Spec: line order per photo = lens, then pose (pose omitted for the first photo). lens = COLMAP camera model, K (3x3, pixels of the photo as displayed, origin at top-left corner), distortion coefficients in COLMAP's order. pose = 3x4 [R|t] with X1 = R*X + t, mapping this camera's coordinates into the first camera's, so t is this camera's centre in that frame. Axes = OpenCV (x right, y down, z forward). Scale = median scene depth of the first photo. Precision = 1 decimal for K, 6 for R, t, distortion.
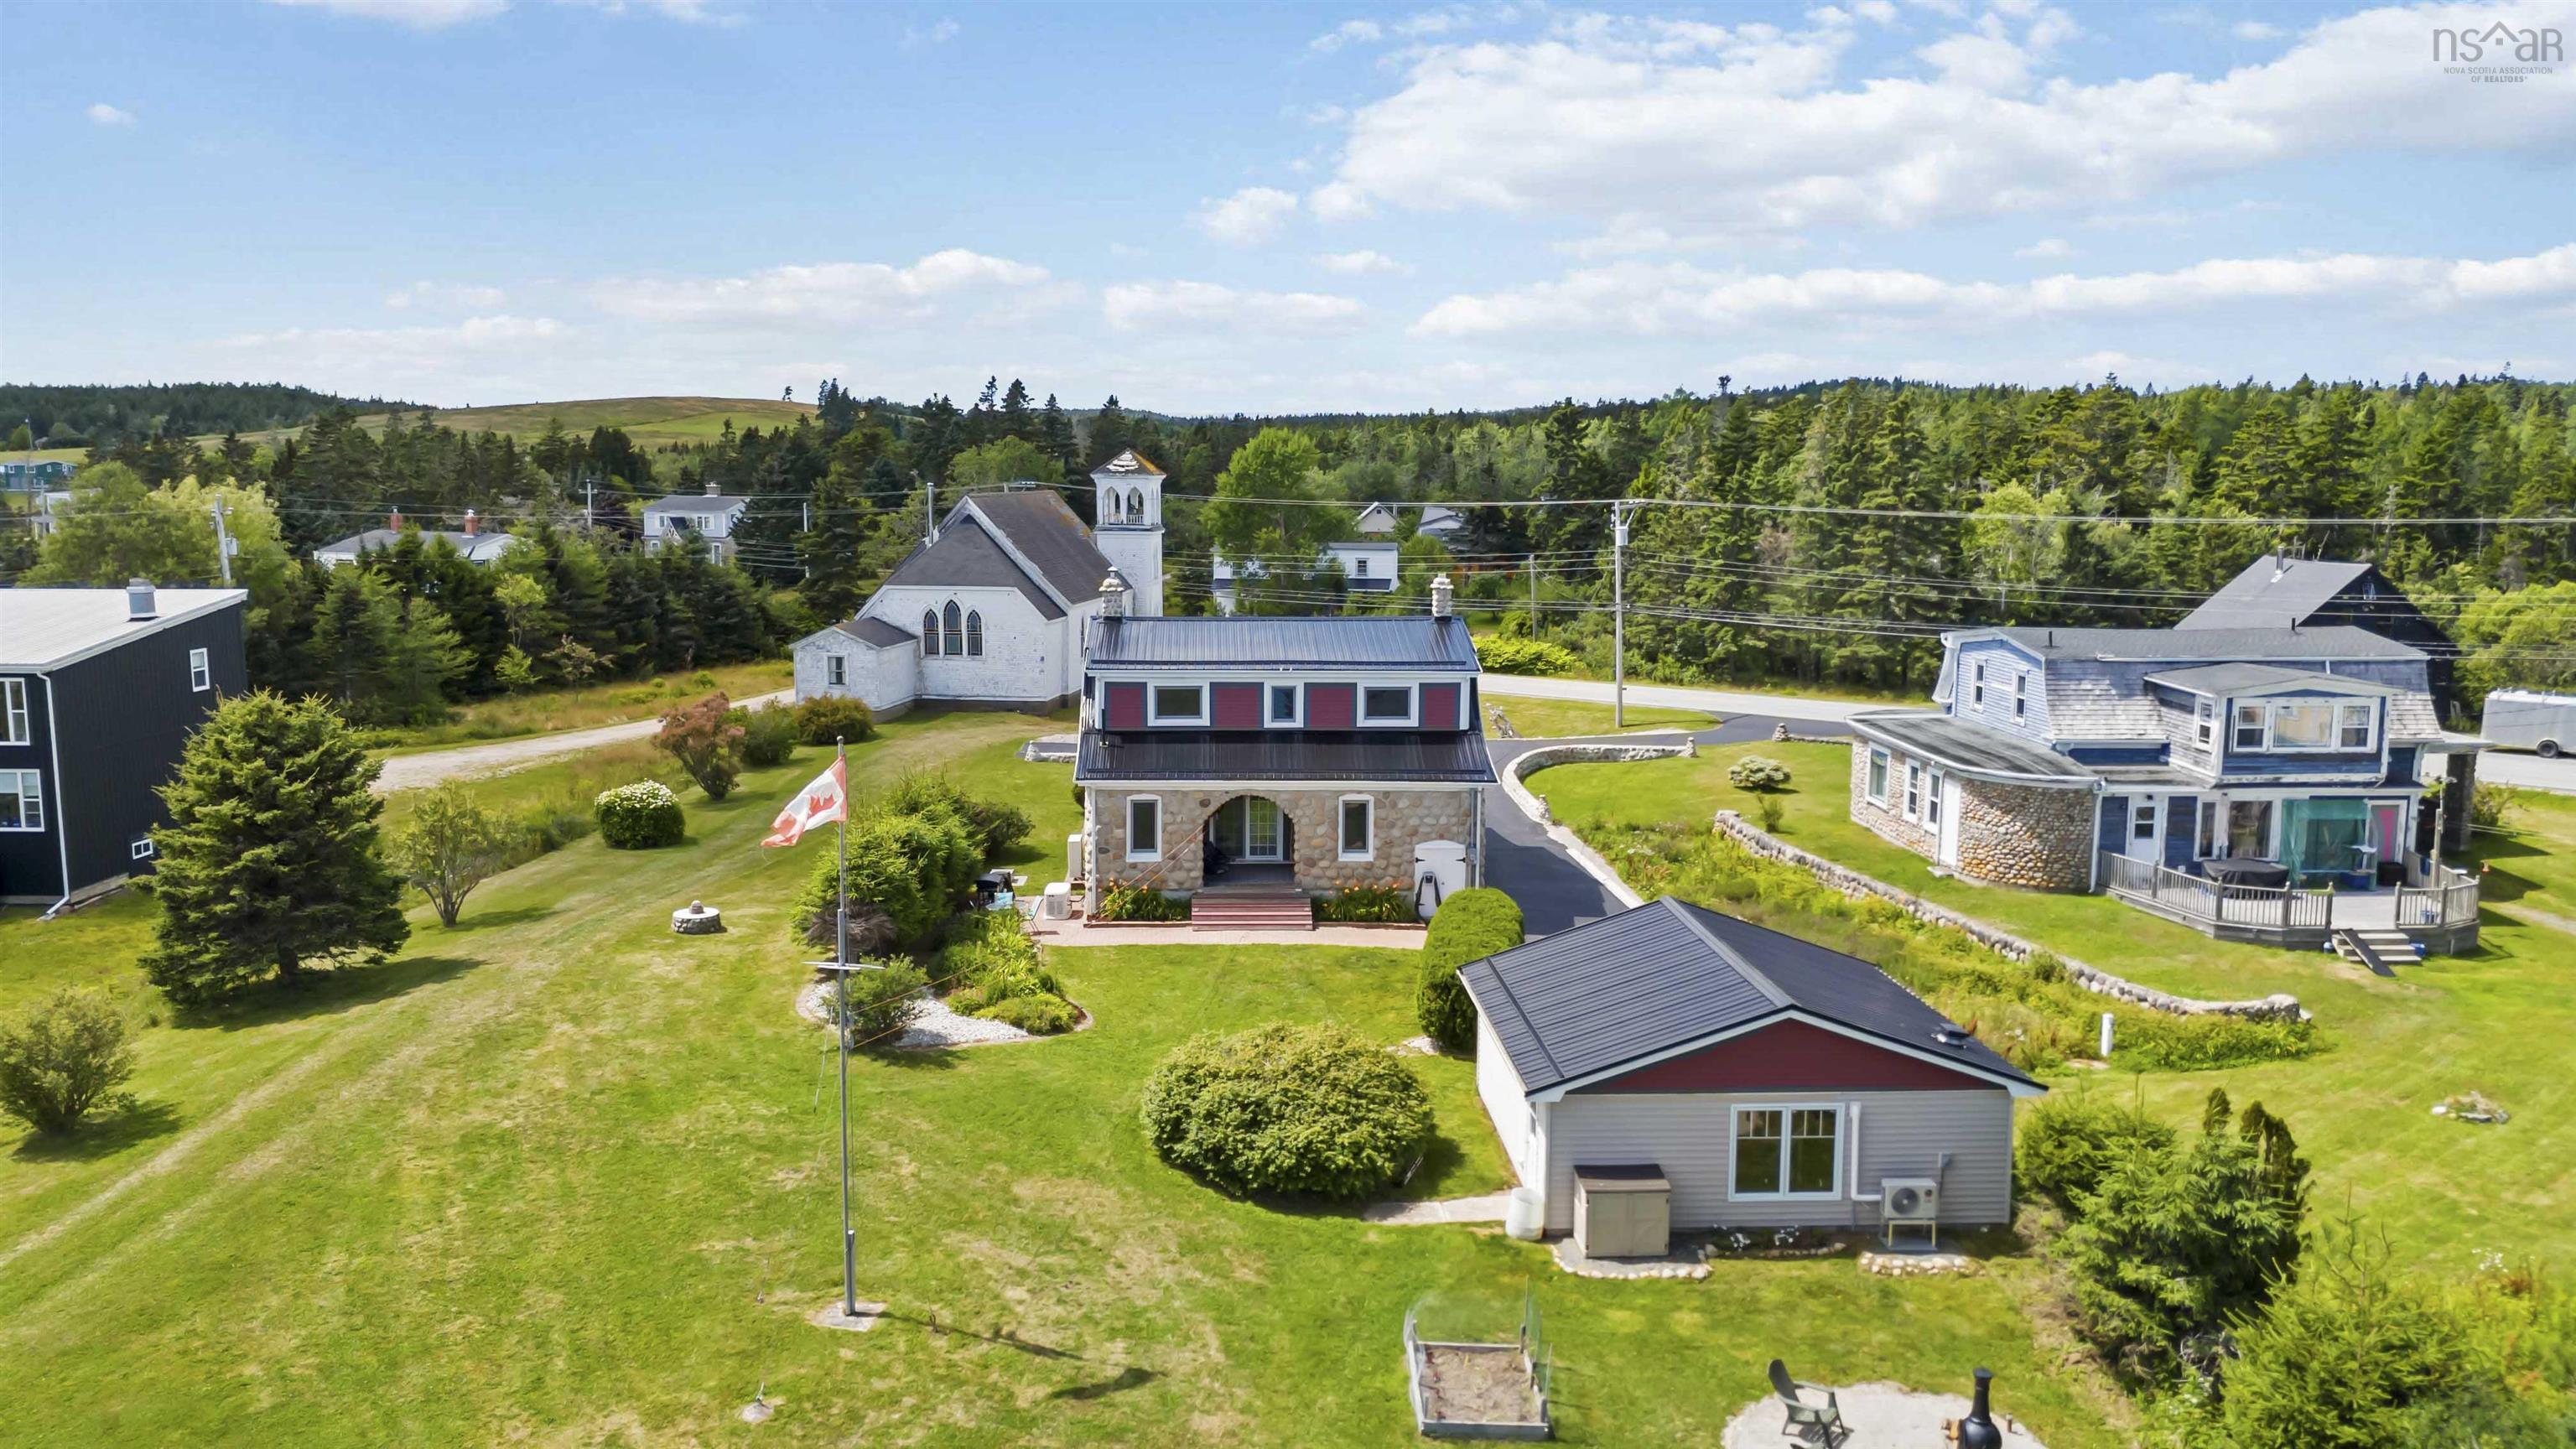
lens RADIAL K [[1922.2, 0, 1303.1], [0, 1922.2, 726.1], [0, 0, 1]] dist [0.089684, -0.101863]
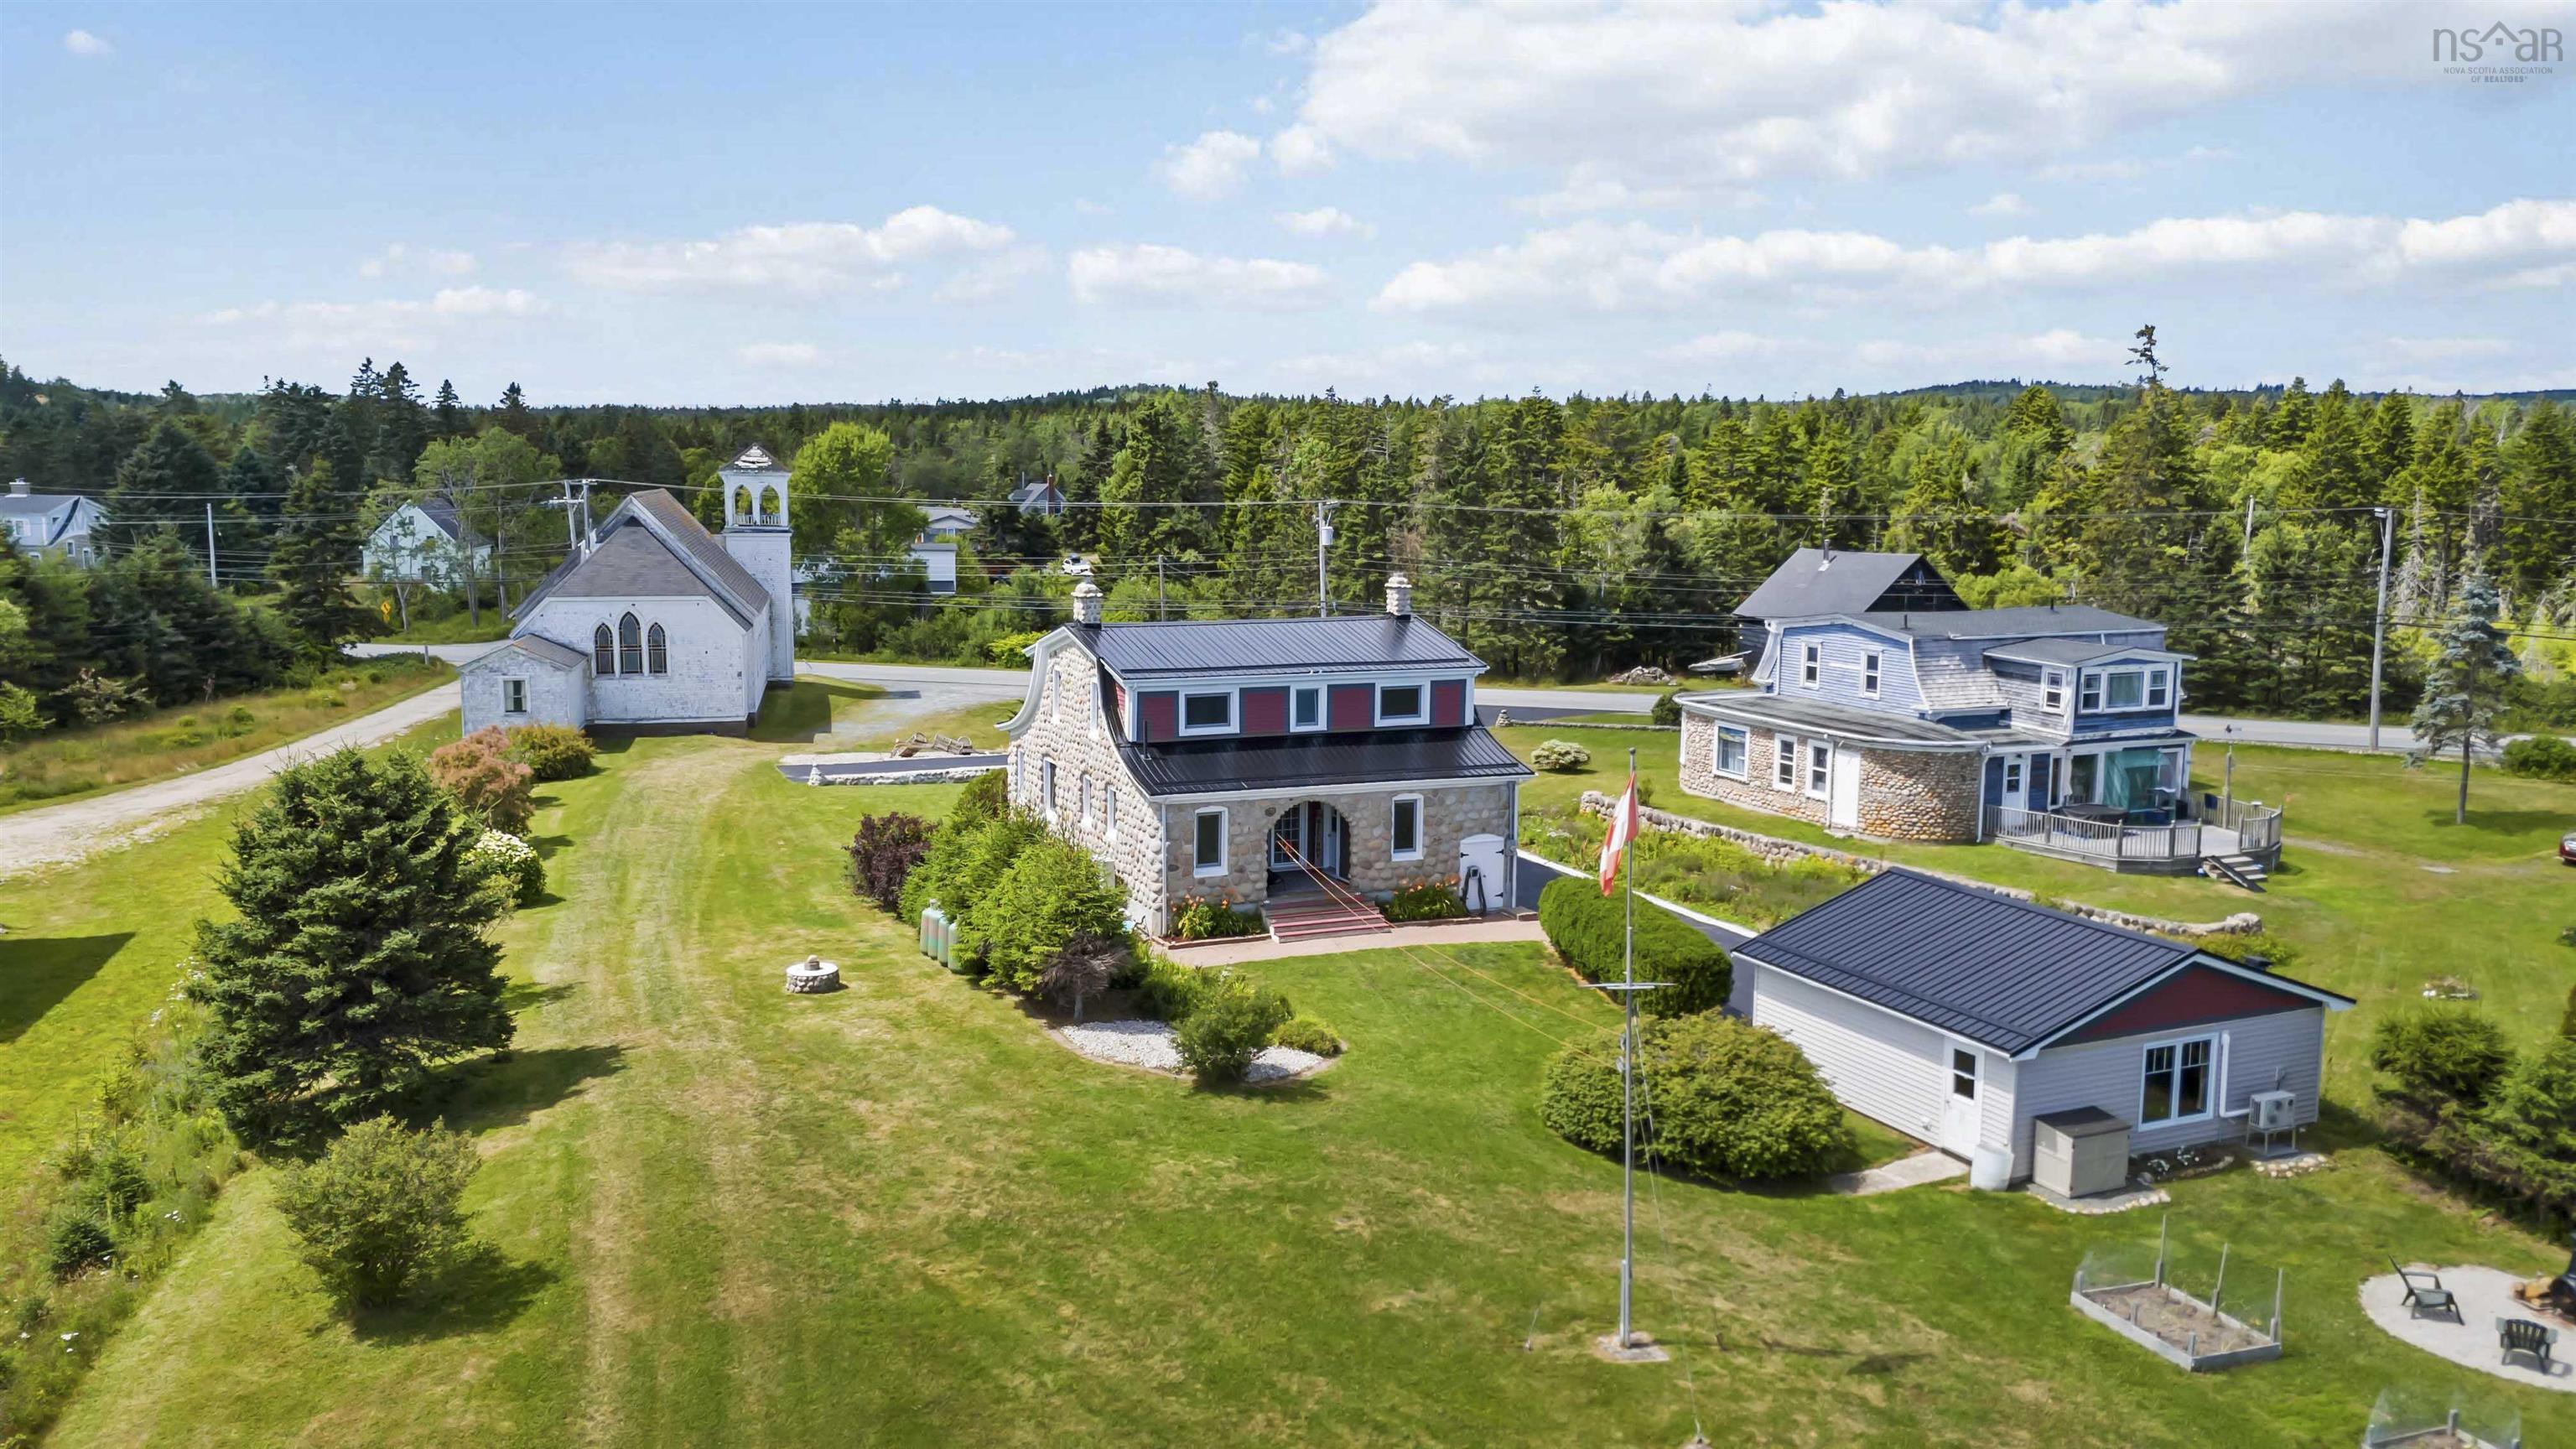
lens RADIAL K [[1922.2, 0, 1303.1], [0, 1922.2, 726.1], [0, 0, 1]] dist [0.089684, -0.101863]
pose [[0.928940, -0.045929, 0.367371, -0.383959], [0.045931, 0.998906, 0.008743, -0.010813], [-0.367371, 0.008752, 0.930033, 0.086122]]
